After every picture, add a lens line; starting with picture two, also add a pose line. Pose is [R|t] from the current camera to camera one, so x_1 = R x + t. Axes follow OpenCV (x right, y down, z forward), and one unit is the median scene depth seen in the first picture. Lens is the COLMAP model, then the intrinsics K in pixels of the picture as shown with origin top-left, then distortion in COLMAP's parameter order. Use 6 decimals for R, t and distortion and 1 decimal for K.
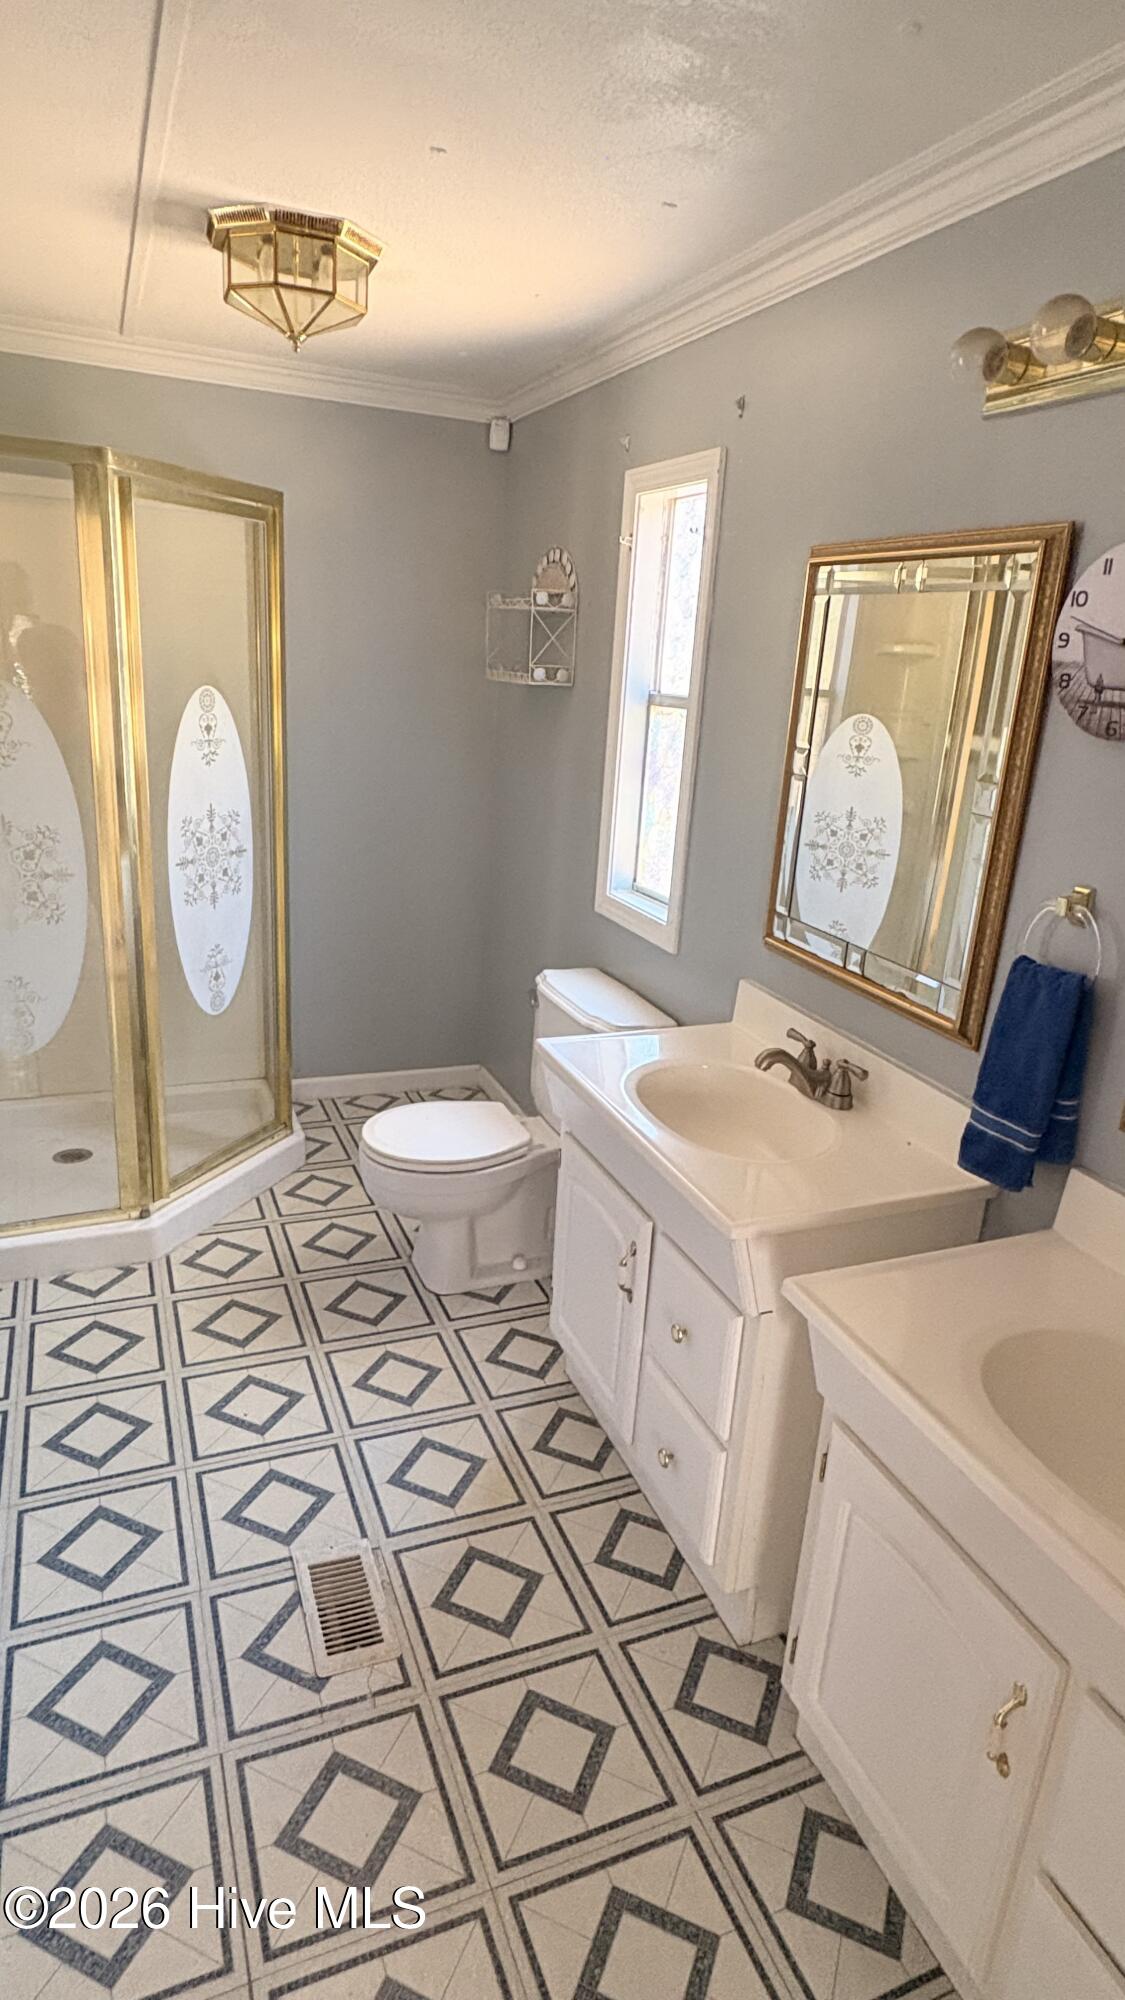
lens RADIAL K [[1108.4, 0, 560.2], [0, 1108.4, 988.8], [0, 0, 1]] dist [-0.006608, -0.000754]
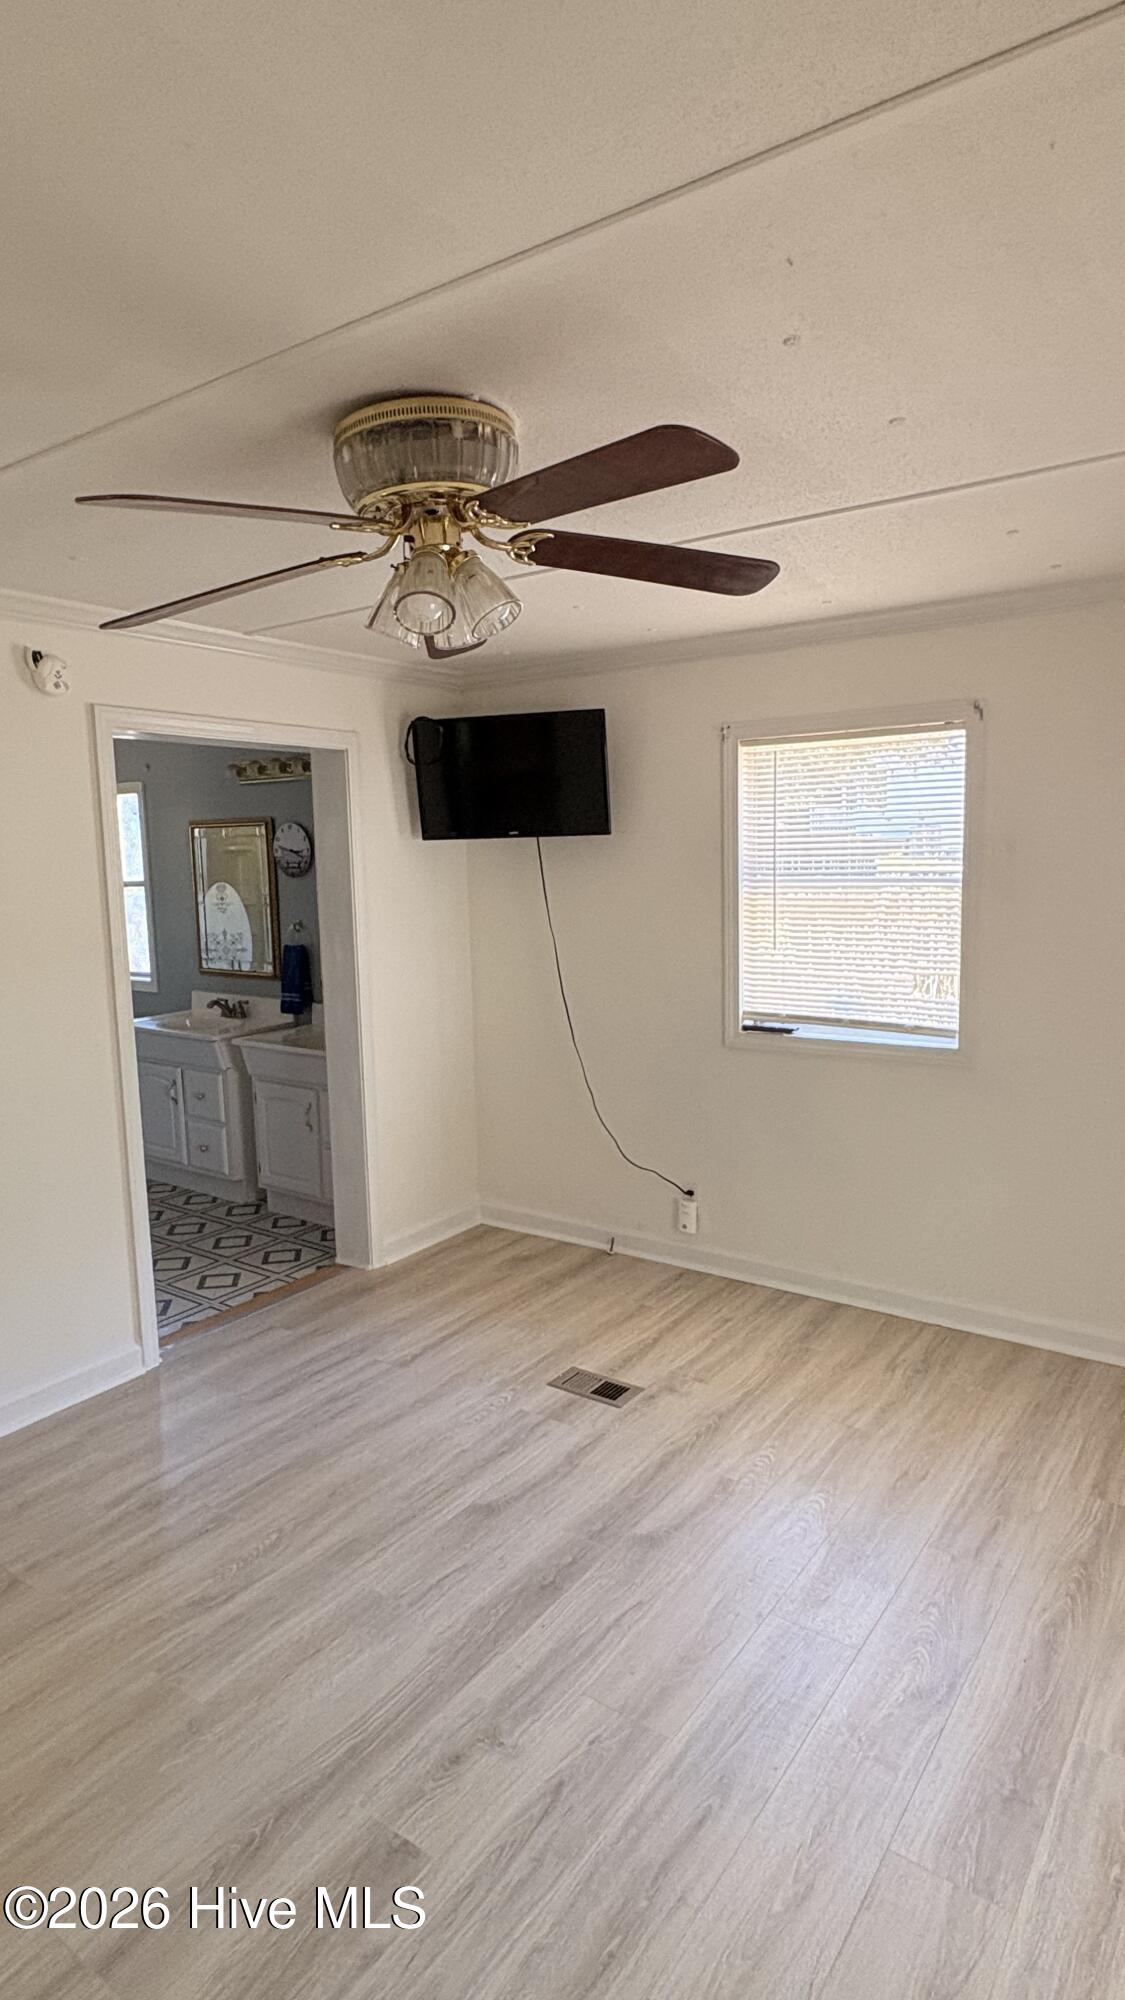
lens RADIAL K [[1108.4, 0, 562.7], [0, 1108.4, 996.9], [0, 0, 1]] dist [-0.006608, -0.000754]
pose [[0.841658, -0.151928, 0.518199, -0.543153], [0.228194, 0.969783, -0.086307, 0.526278], [-0.489428, 0.190892, 0.850894, -1.918098]]
